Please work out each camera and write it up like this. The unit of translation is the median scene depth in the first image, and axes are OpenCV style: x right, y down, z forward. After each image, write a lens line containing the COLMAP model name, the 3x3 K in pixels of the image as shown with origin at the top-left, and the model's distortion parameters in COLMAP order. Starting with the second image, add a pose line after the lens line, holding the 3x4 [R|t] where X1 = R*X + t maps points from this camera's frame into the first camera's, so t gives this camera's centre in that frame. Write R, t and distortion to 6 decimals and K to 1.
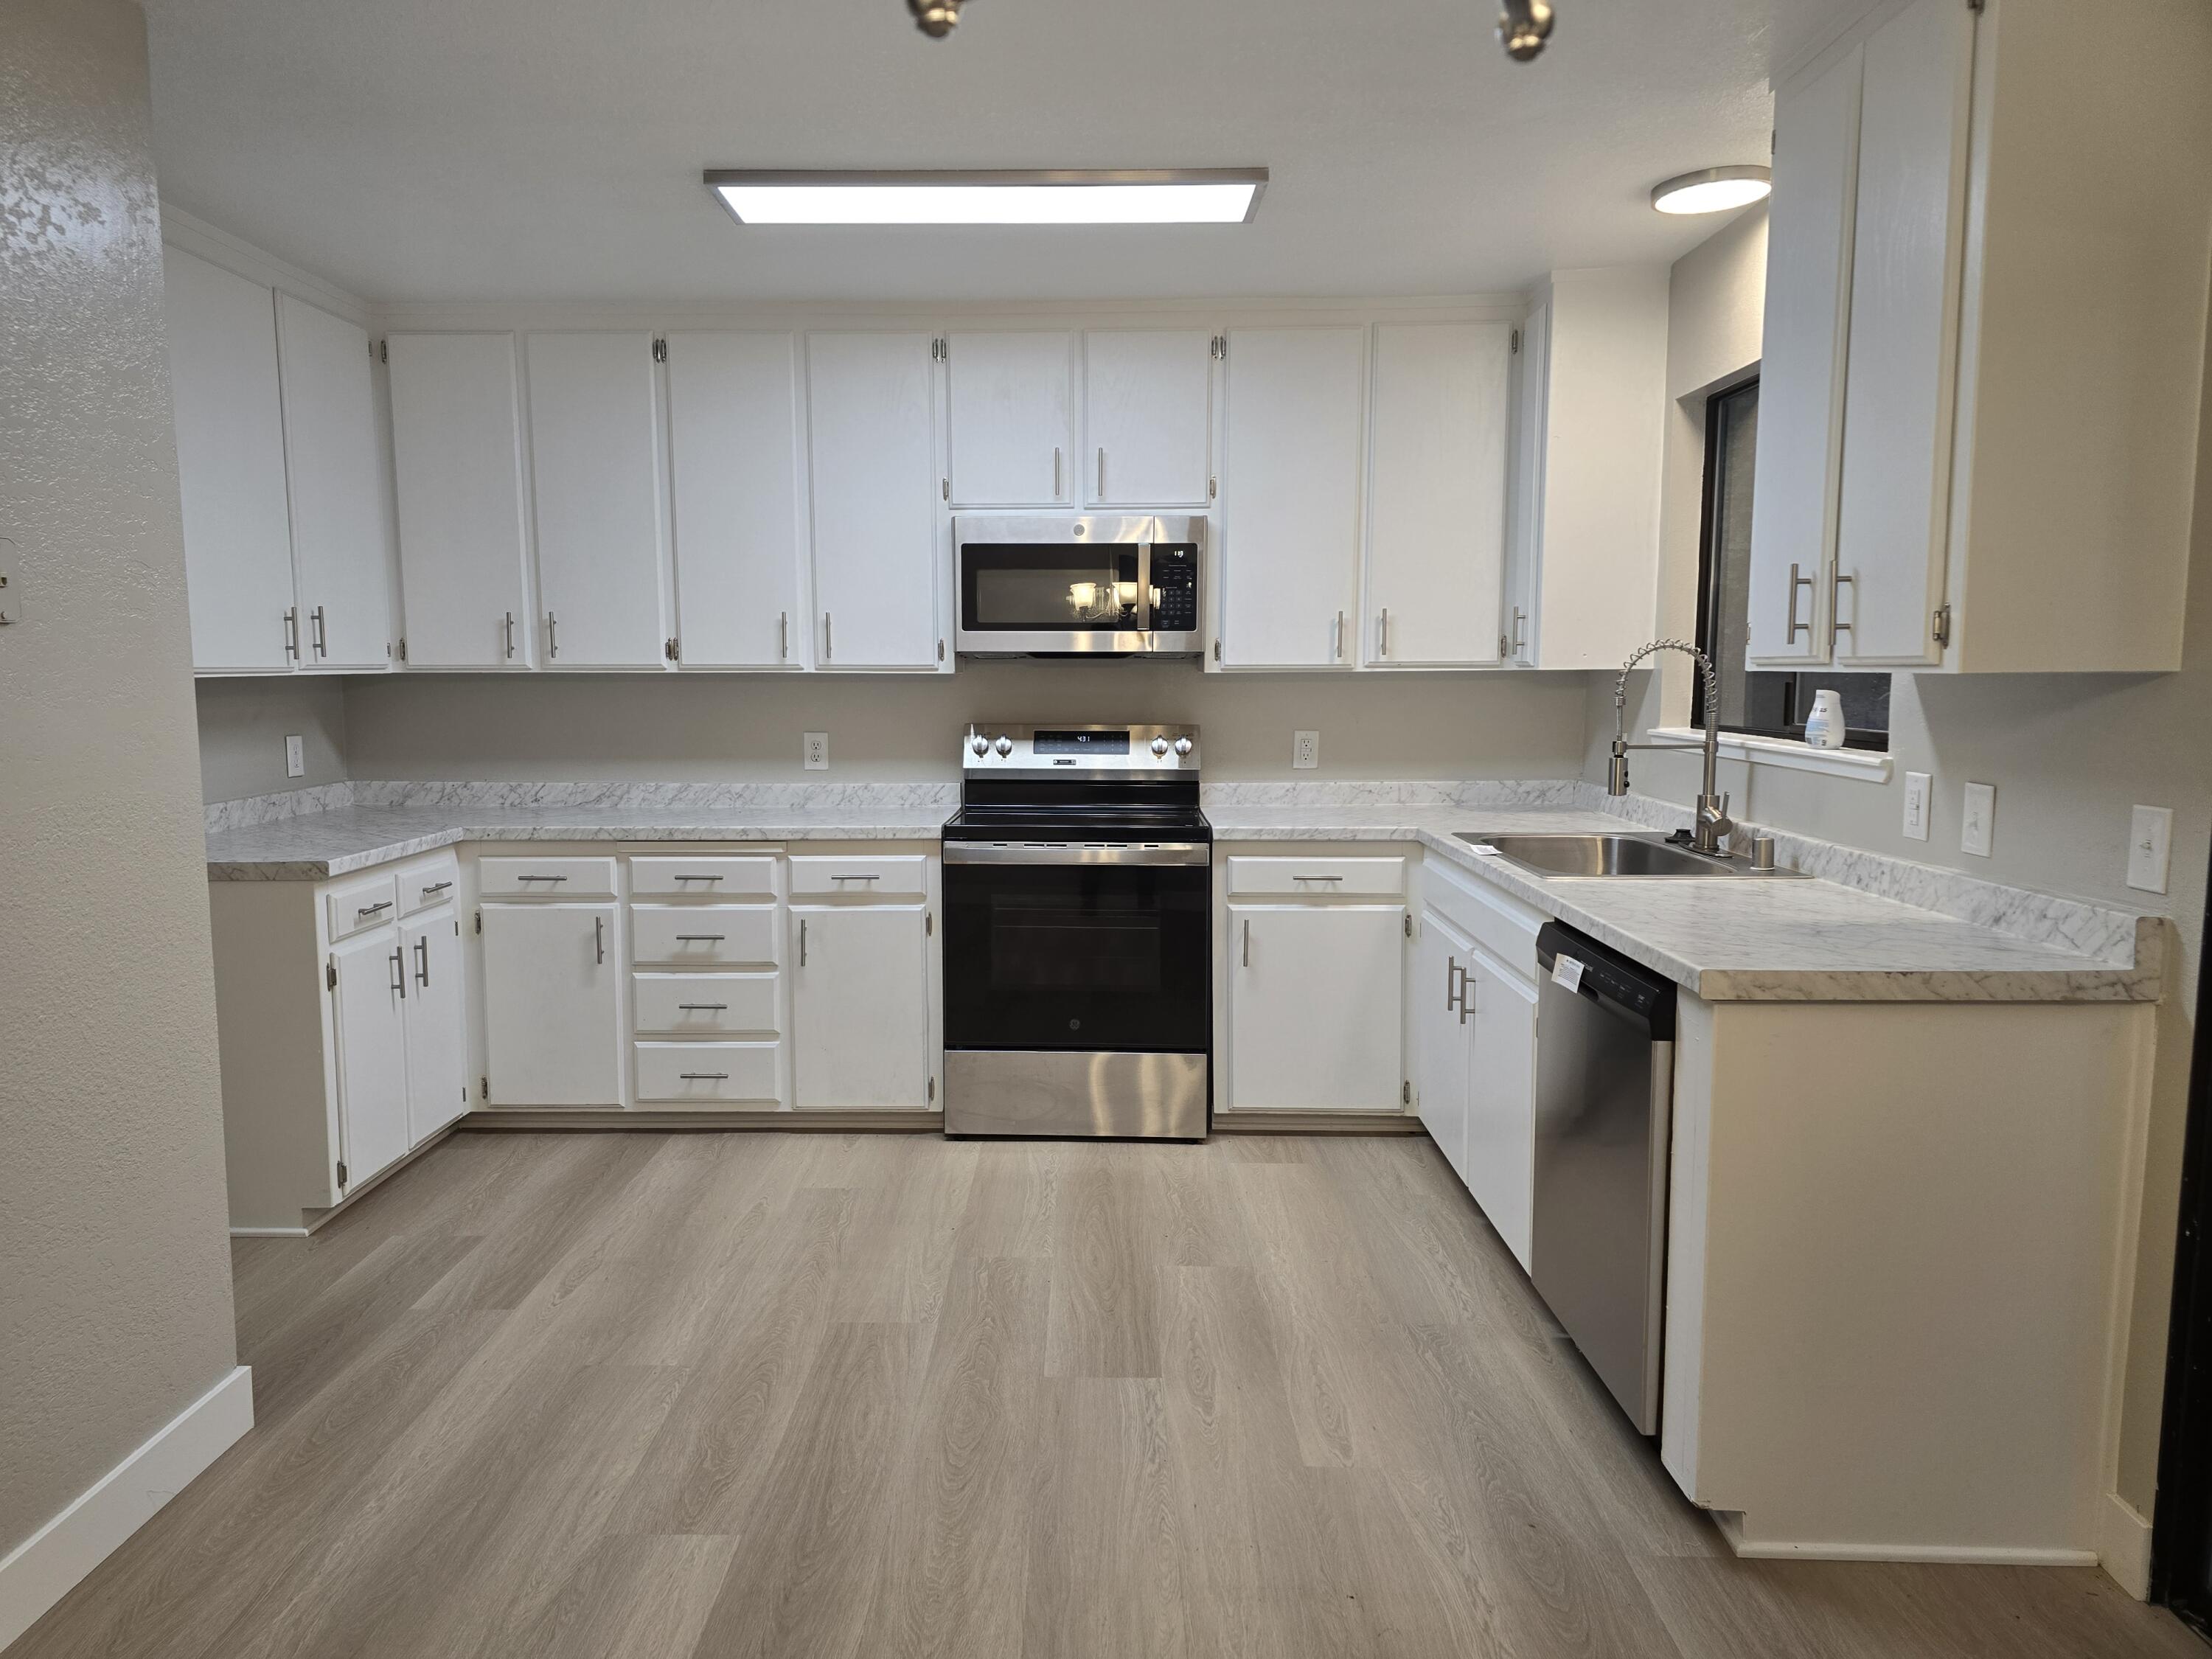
lens RADIAL K [[1501.9, 0, 1107.9], [0, 1501.9, 837.0], [0, 0, 1]] dist [0.050338, -0.033304]
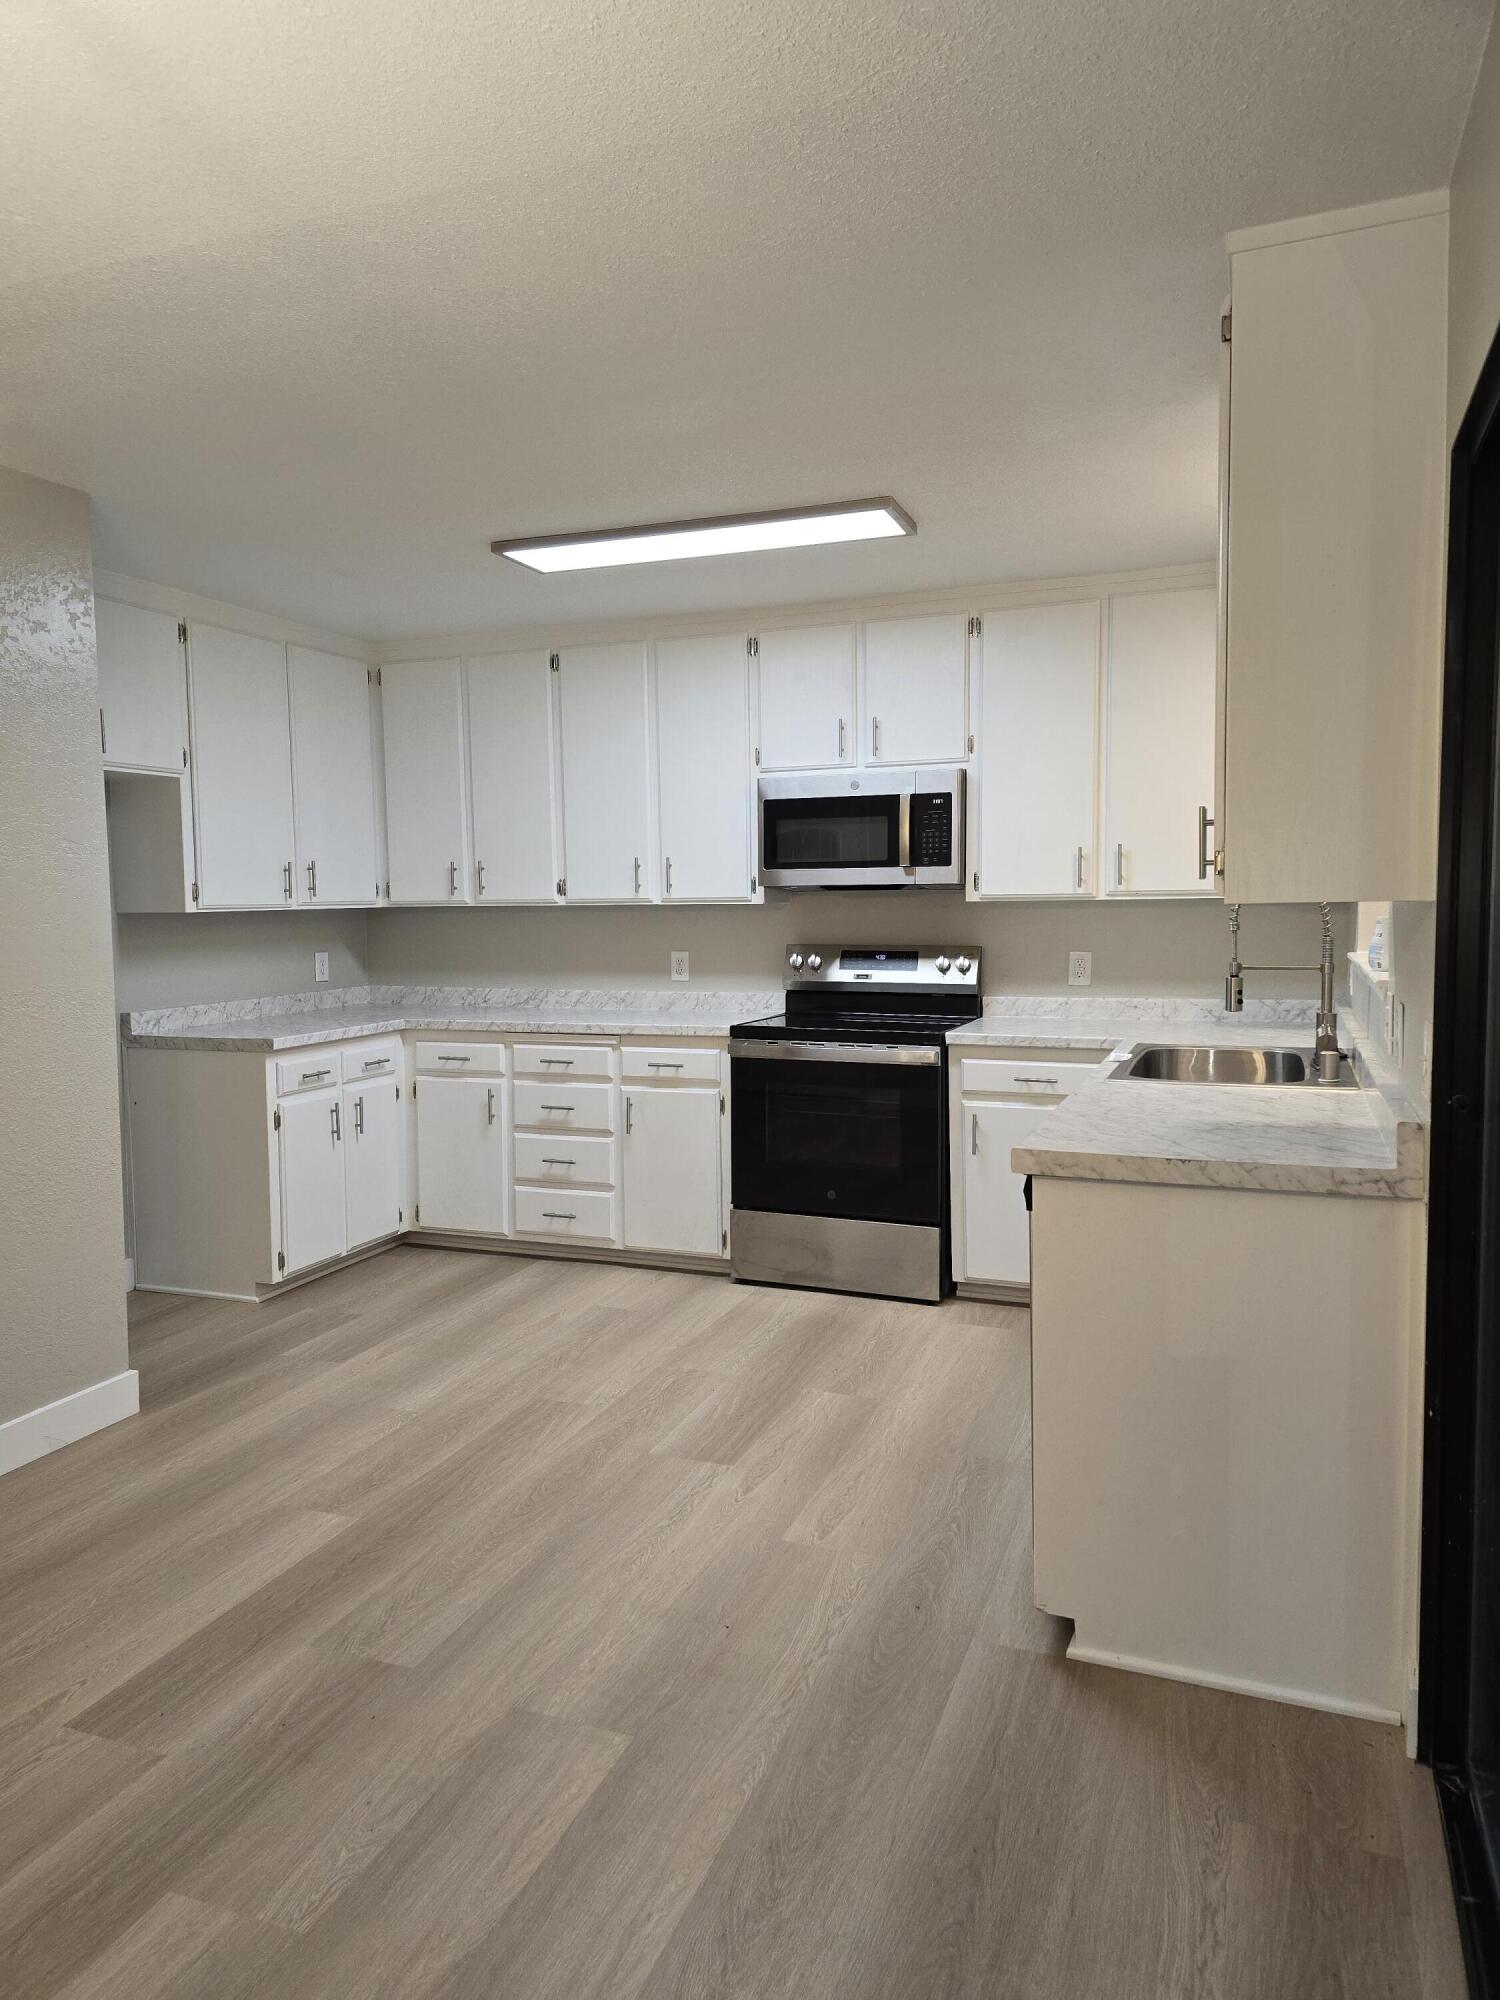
lens RADIAL K [[1358.0, 0, 749.8], [0, 1358.0, 994.7], [0, 0, 1]] dist [0.050338, -0.033304]
pose [[0.940442, 0.016031, -0.339575, 0.293451], [-0.029335, 0.998988, -0.034081, 0.004214], [0.338685, 0.042012, 0.939961, -0.051421]]
